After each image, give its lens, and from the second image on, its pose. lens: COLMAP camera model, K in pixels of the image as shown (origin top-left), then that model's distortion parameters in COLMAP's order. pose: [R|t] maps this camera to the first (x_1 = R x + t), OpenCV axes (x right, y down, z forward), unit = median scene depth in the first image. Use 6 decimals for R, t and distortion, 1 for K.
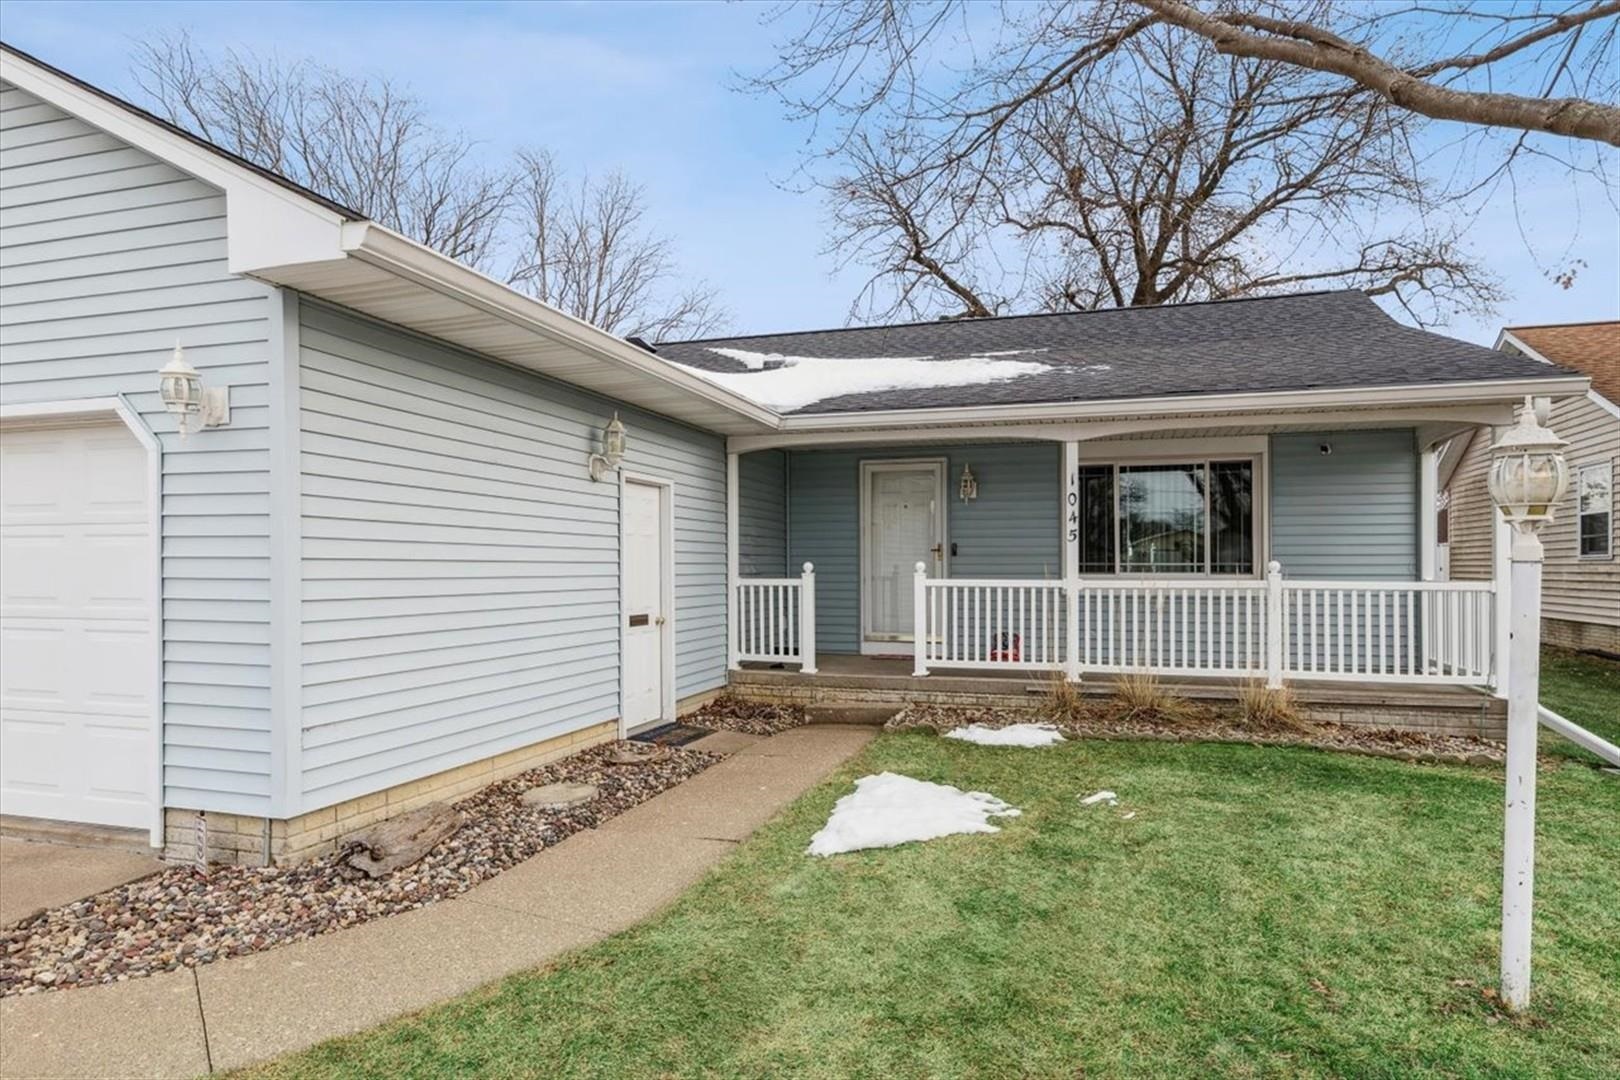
lens RADIAL K [[989.1, 0, 797.4], [0, 989.1, 544.2], [0, 0, 1]] dist [0.007023, 0.001566]
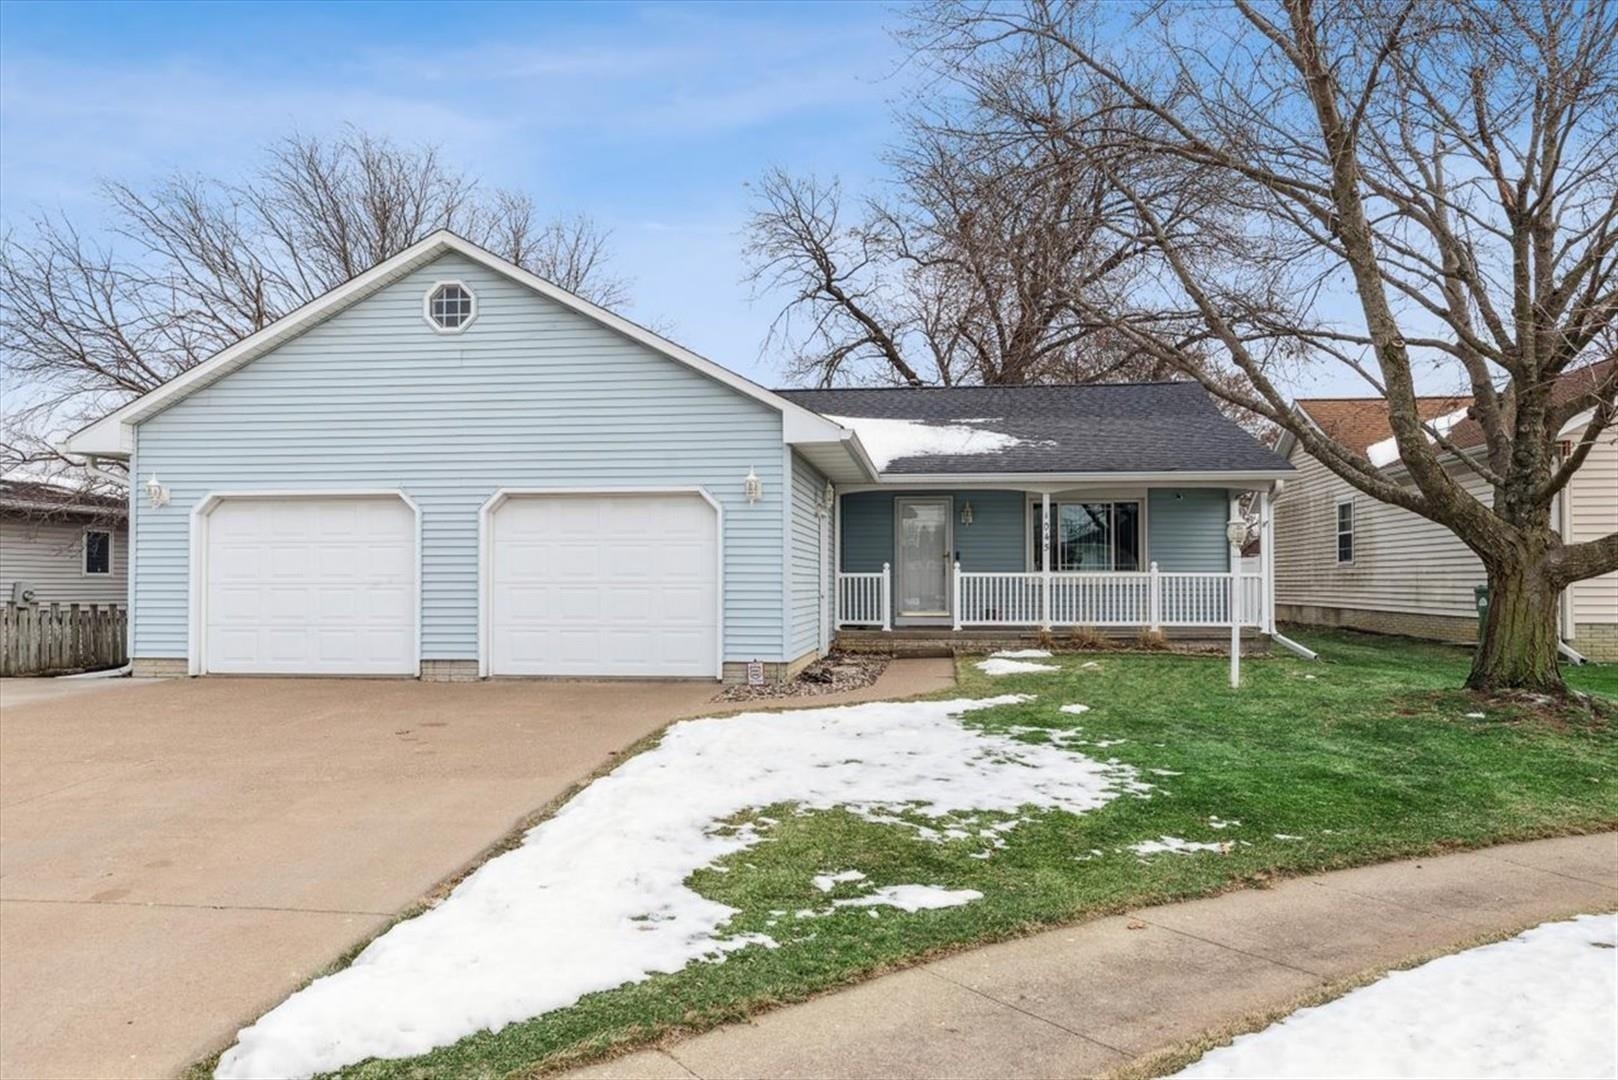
lens RADIAL K [[1176.8, 0, 807.8], [0, 1176.8, 533.4], [0, 0, 1]] dist [-0.001291, 0.002119]
pose [[0.982486, 0.007214, 0.186197, -0.474327], [-0.003902, 0.999828, -0.018150, 0.005525], [-0.186296, 0.017105, 0.982345, -0.872856]]
